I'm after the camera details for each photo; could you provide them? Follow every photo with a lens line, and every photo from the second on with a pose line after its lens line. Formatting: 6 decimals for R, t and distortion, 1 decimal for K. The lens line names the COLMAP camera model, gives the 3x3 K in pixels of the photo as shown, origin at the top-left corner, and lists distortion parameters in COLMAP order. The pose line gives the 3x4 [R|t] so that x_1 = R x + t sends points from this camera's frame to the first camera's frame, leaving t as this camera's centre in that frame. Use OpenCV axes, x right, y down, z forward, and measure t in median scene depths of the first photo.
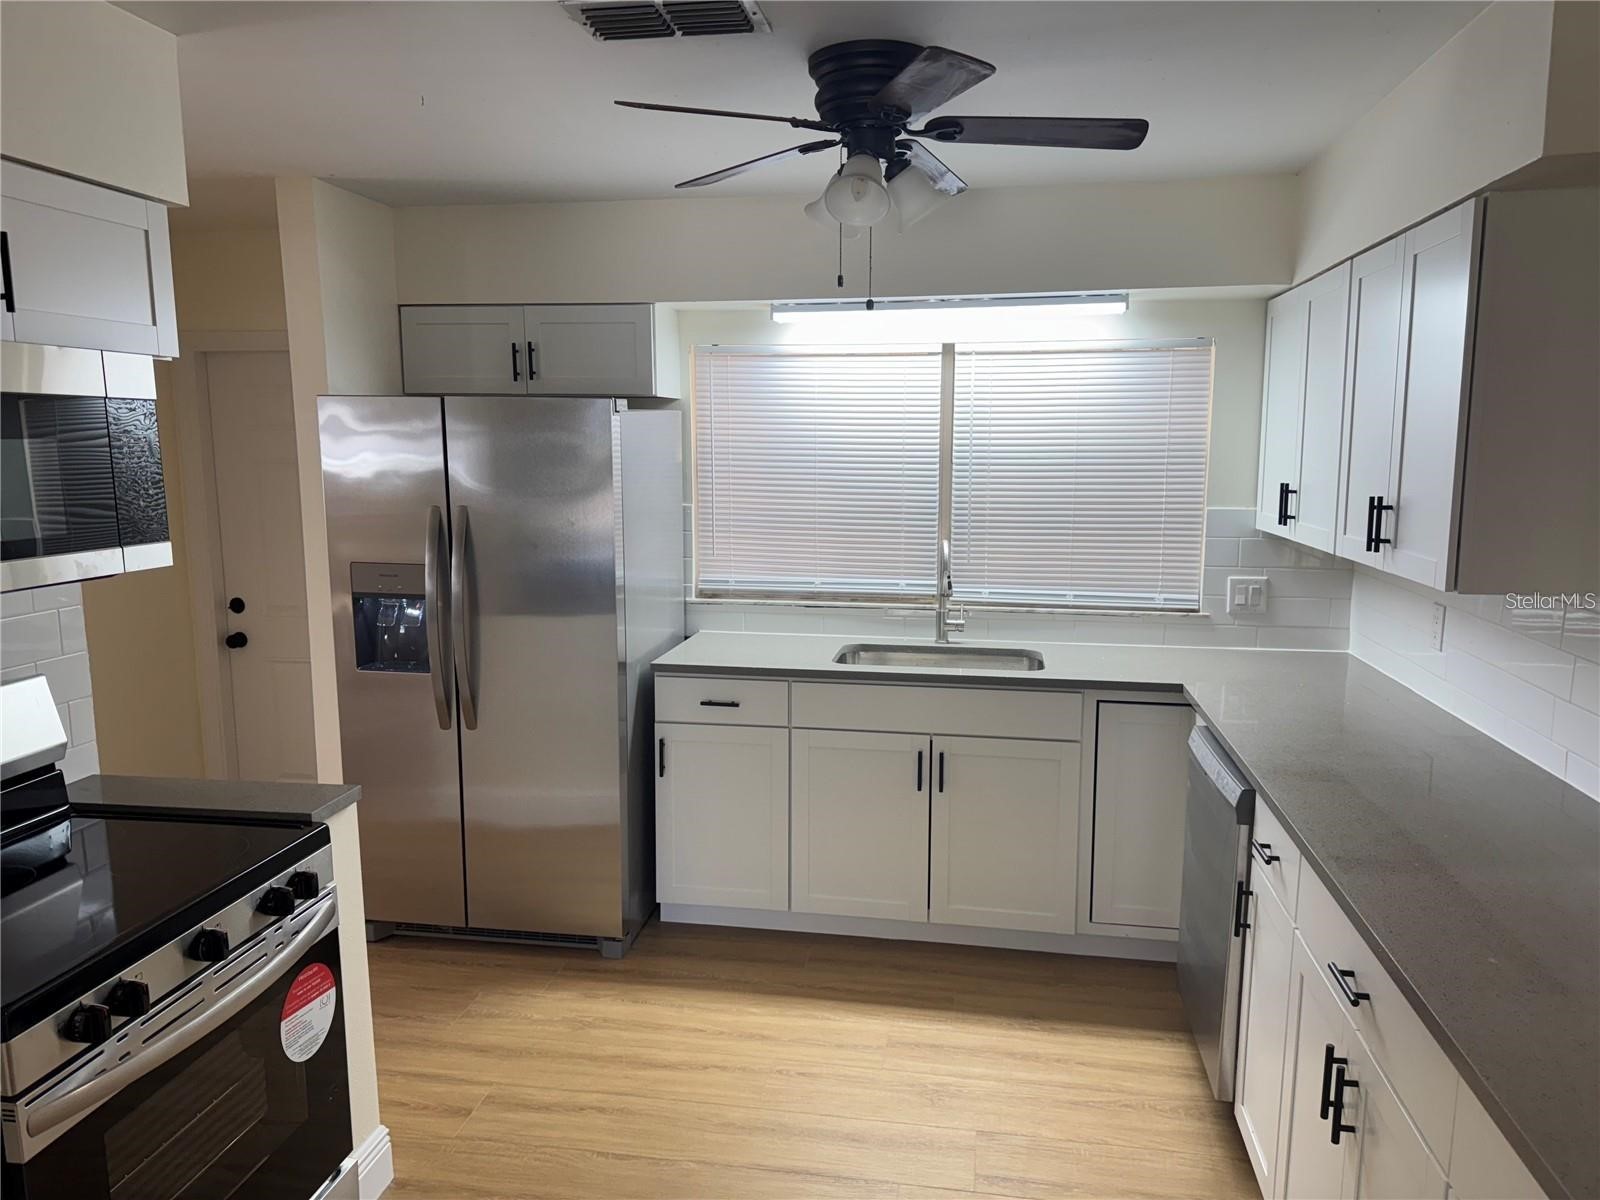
lens RADIAL K [[1111.6, 0, 794.6], [0, 1111.6, 607.4], [0, 0, 1]] dist [0.048989, -0.058203]
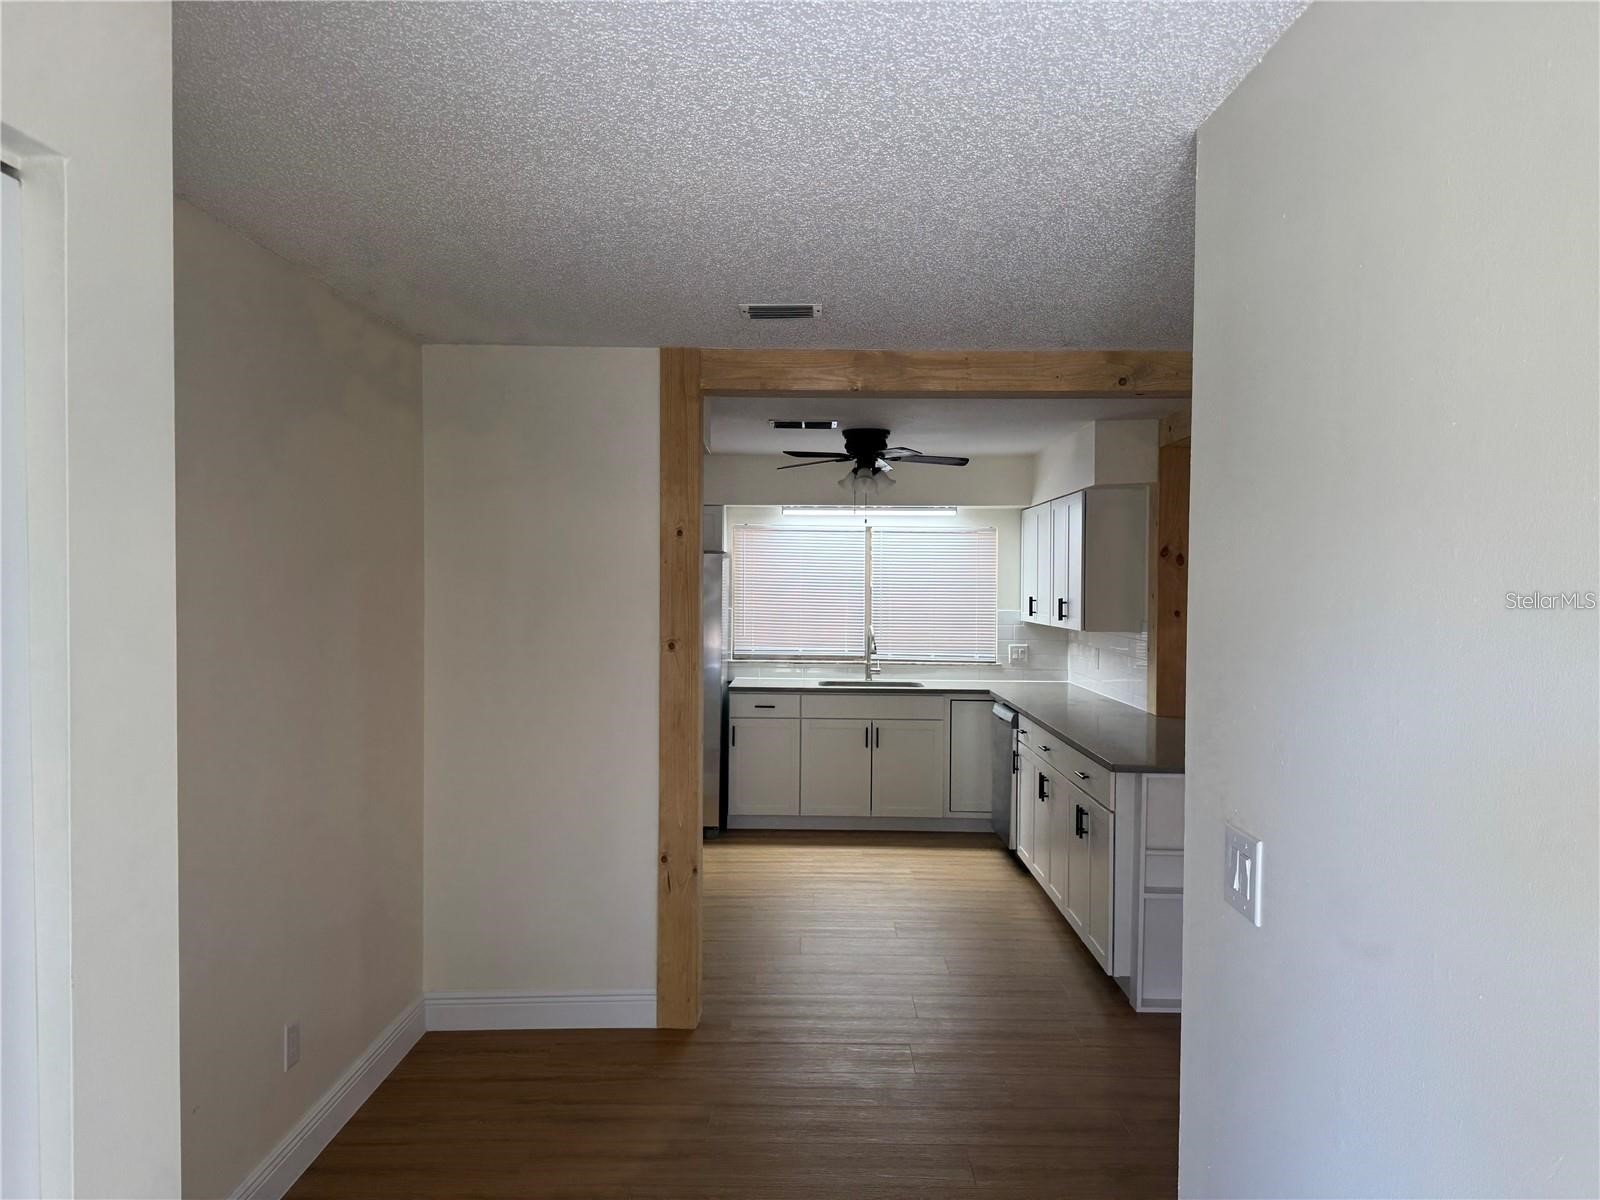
lens RADIAL K [[1111.6, 0, 798.6], [0, 1111.6, 595.7], [0, 0, 1]] dist [0.048989, -0.058203]
pose [[0.986095, 0.005598, 0.166088, -0.336660], [0.016862, 0.990904, -0.133512, 0.156072], [-0.165324, 0.134456, 0.977031, -0.956796]]
